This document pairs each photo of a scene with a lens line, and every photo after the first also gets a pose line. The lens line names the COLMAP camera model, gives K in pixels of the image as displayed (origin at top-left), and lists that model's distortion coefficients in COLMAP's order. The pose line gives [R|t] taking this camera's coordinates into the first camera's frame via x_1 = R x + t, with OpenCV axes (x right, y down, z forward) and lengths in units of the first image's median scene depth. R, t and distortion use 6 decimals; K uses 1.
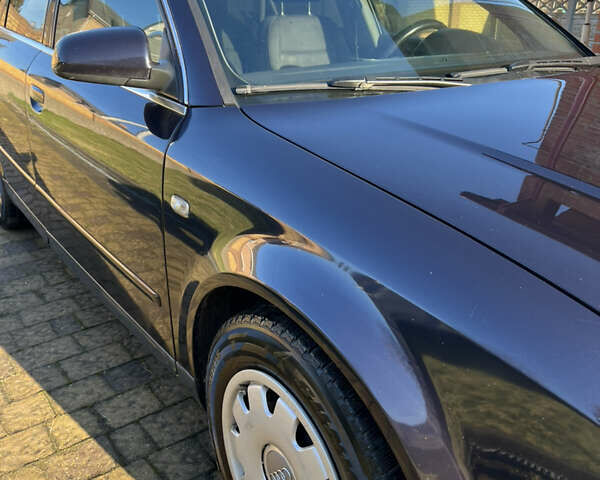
lens RADIAL K [[564.9, 0, 300.0], [0, 564.9, 240.0], [0, 0, 1]] dist [0.006212, 0.000150]
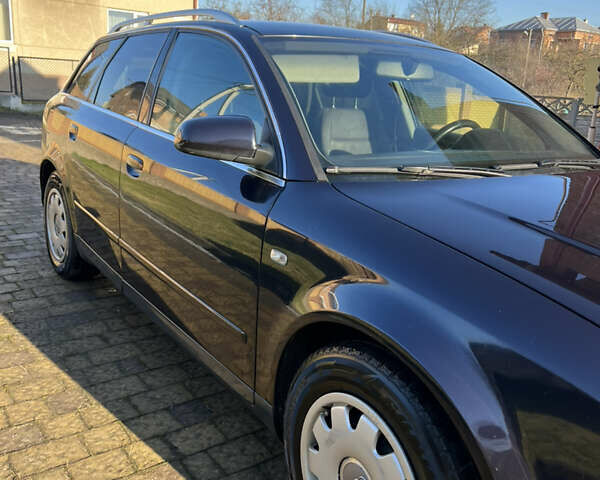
lens RADIAL K [[564.9, 0, 300.0], [0, 564.9, 240.0], [0, 0, 1]] dist [0.006212, 0.000150]
pose [[0.998407, 0.056017, -0.006778, -0.117761], [-0.056420, 0.989318, -0.134415, 0.047751], [-0.000824, 0.134583, 0.990902, -0.173940]]
